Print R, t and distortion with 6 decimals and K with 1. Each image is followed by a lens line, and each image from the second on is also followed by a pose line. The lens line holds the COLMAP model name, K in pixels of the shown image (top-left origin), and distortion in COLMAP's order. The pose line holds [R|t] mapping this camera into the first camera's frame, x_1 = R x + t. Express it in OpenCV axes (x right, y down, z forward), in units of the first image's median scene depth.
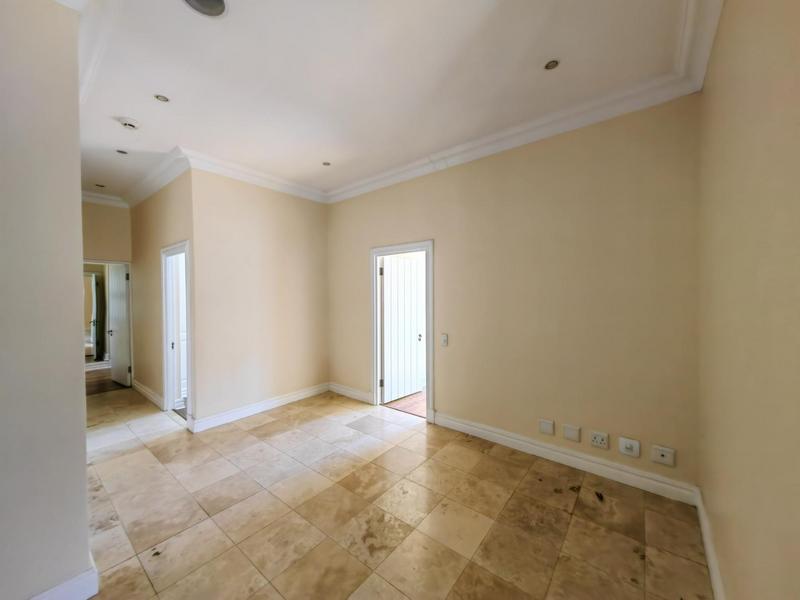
lens RADIAL K [[303.1, 0, 400.0], [0, 303.1, 300.0], [0, 0, 1]] dist [0.001455, 0.000060]
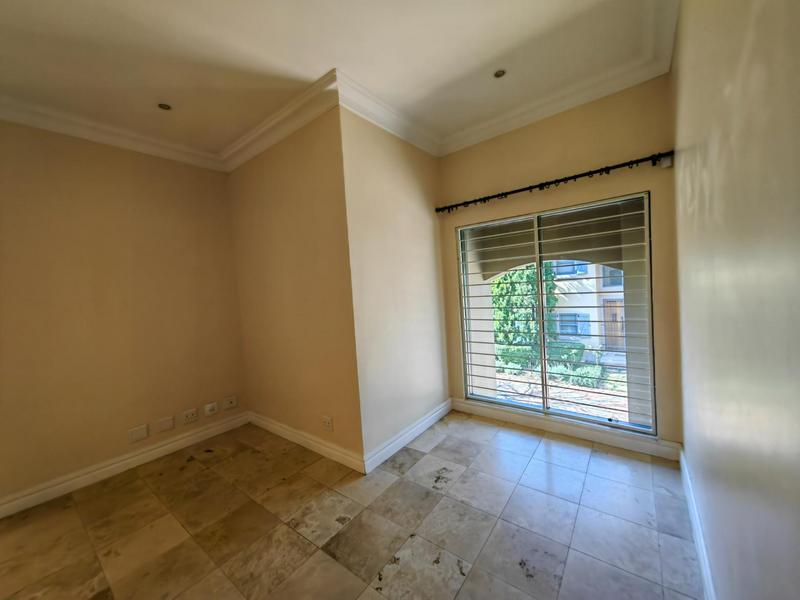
lens RADIAL K [[303.1, 0, 400.0], [0, 303.1, 300.0], [0, 0, 1]] dist [0.001455, 0.000060]
pose [[-0.019853, -0.041761, 0.998930, -0.664239], [0.083451, 0.995572, 0.043279, 0.005014], [-0.996314, 0.084221, -0.016280, 0.138892]]
